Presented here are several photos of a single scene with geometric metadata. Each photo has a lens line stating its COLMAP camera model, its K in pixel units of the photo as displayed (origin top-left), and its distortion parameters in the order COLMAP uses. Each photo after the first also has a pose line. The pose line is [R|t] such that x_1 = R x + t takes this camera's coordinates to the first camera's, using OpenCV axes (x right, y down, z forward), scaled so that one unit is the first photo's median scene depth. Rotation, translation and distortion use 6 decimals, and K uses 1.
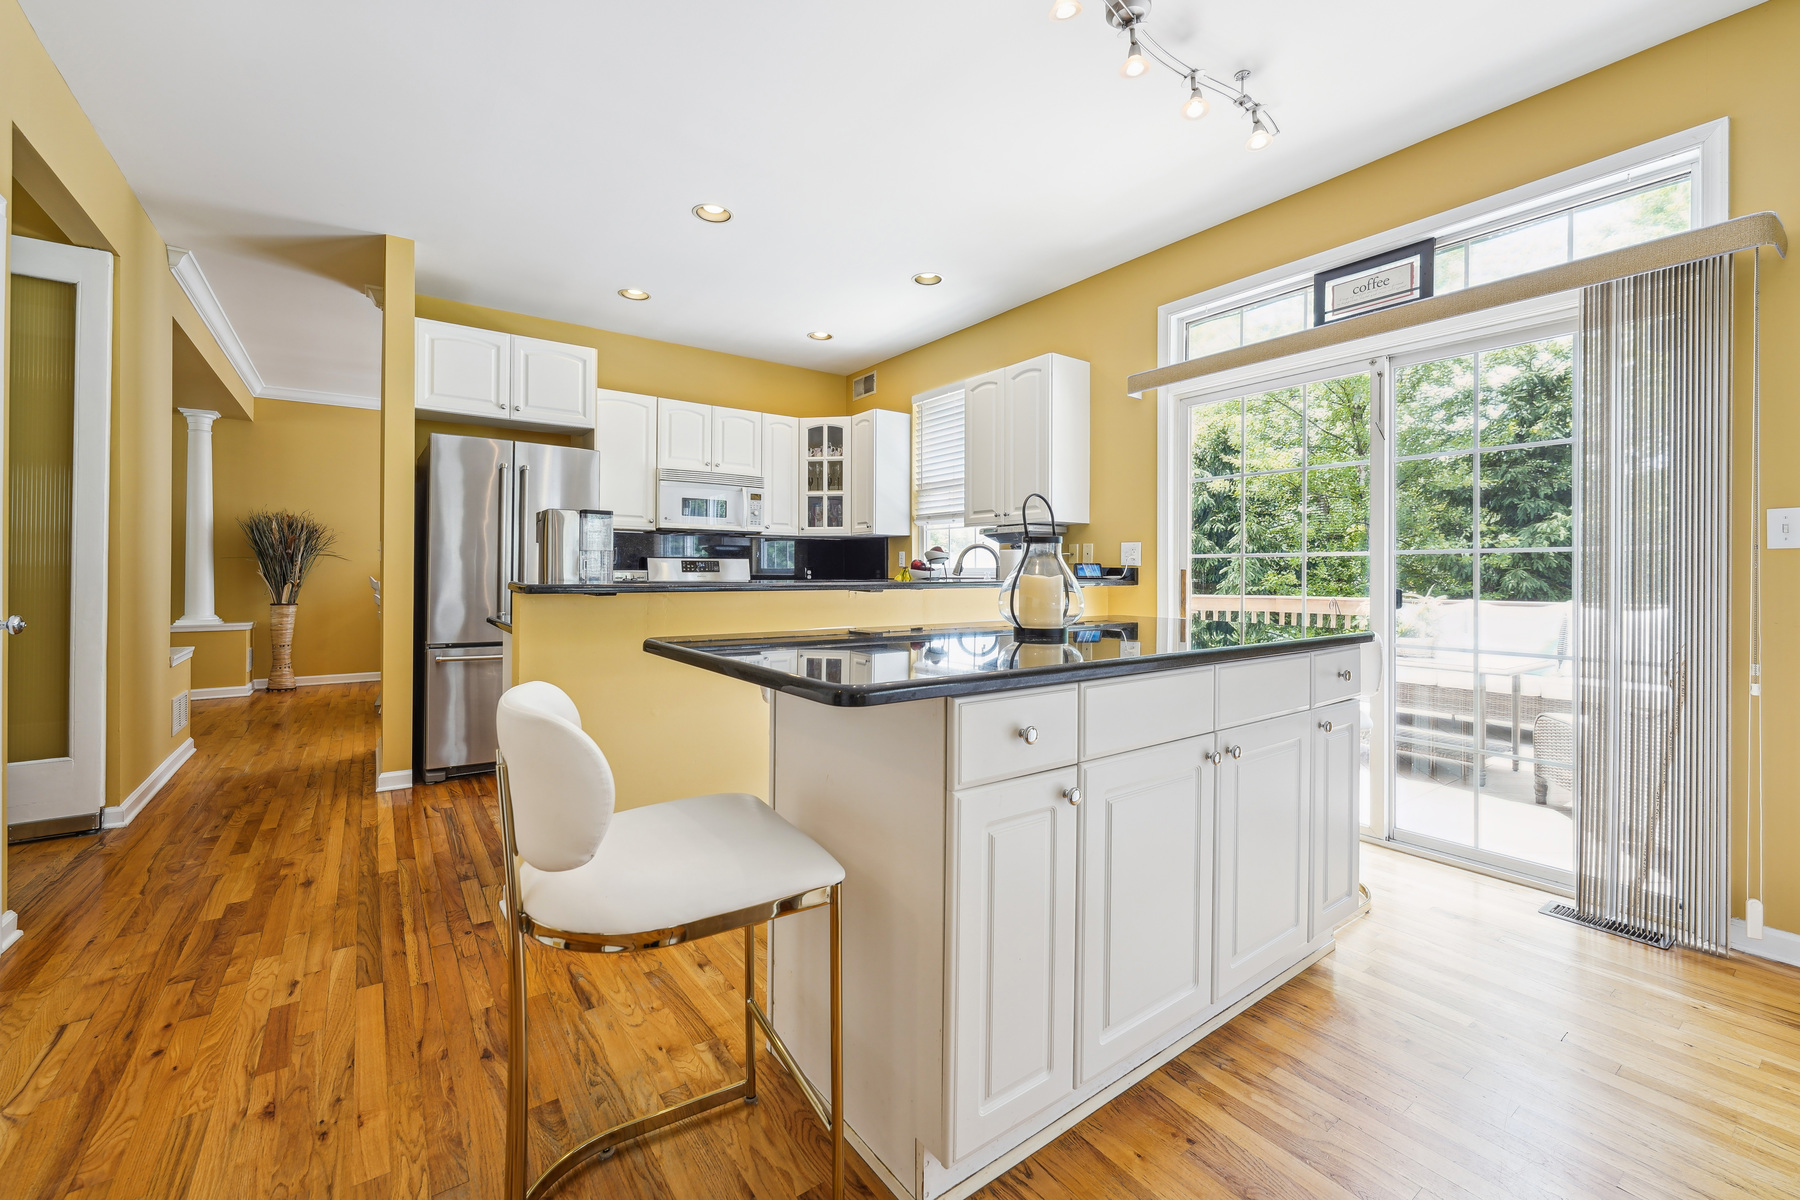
lens RADIAL K [[738.3, 0, 893.0], [0, 738.3, 577.0], [0, 0, 1]] dist [-0.000164, -0.000101]
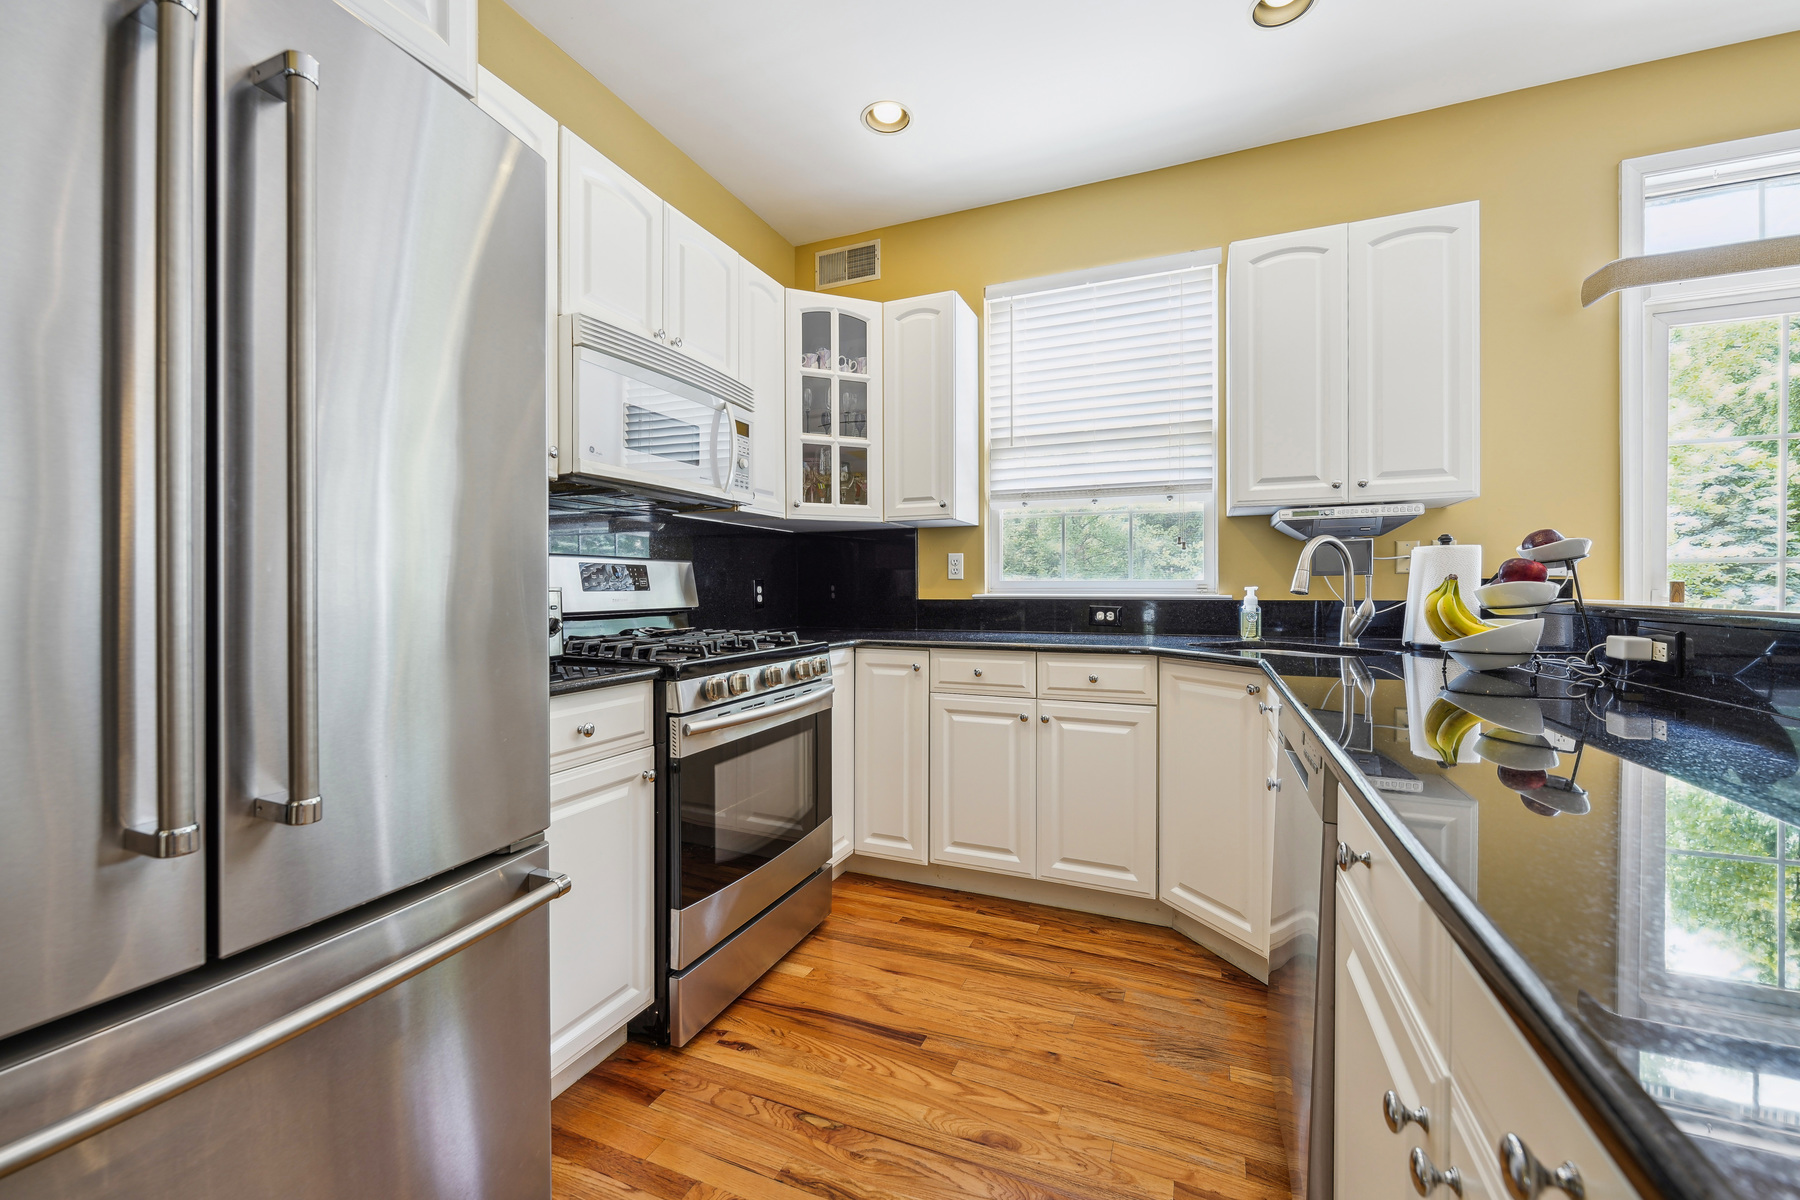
lens RADIAL K [[726.5, 0, 900.0], [0, 726.5, 600.0], [0, 0, 1]] dist [-0.000537, 0.000013]
pose [[0.854852, -0.013892, 0.518686, -0.325454], [0.008291, 0.999880, 0.013115, -0.005450], [-0.518806, -0.006911, 0.854864, 0.532573]]
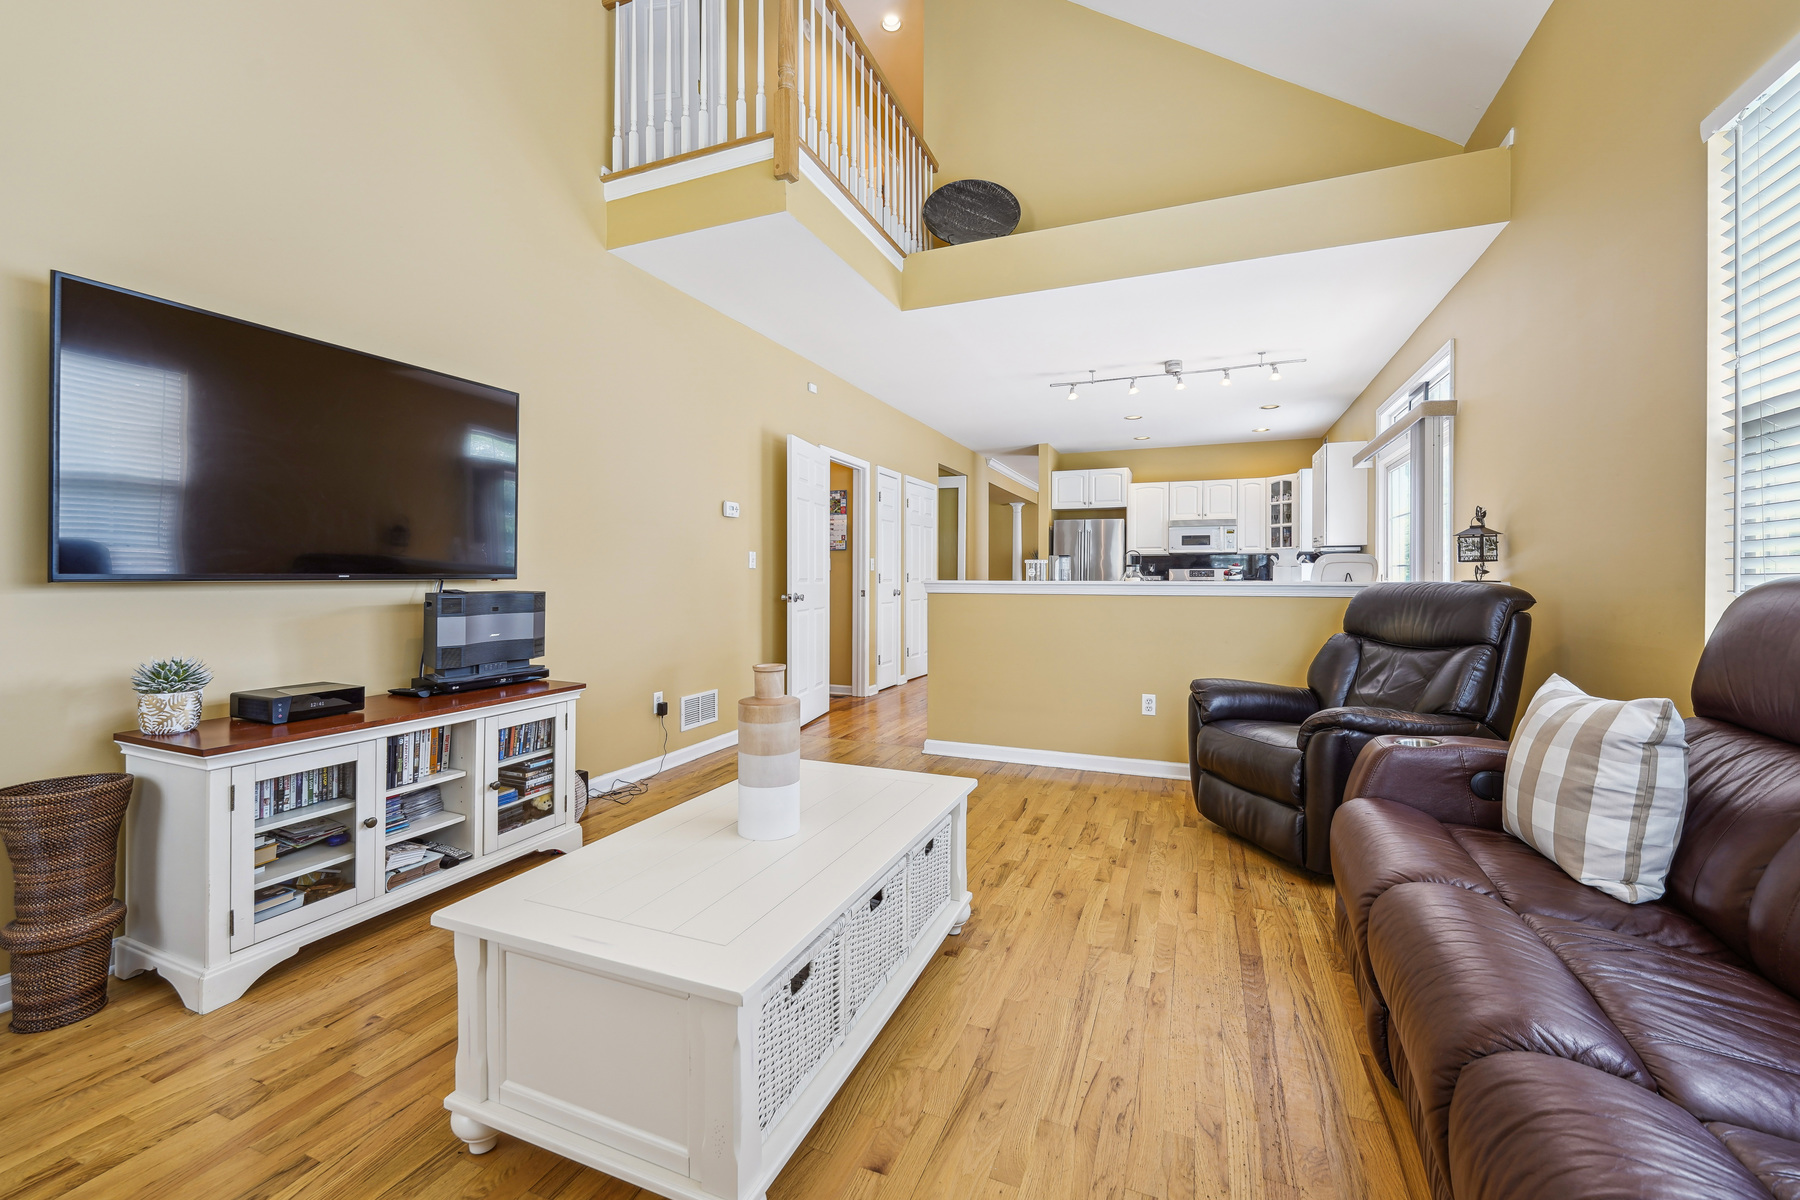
lens RADIAL K [[738.3, 0, 893.0], [0, 738.3, 577.0], [0, 0, 1]] dist [-0.000164, -0.000101]
pose [[0.523427, -0.005352, -0.852054, 0.797316], [0.000570, 0.999982, -0.005931, 0.003406], [0.852070, 0.002618, 0.523421, -0.494535]]
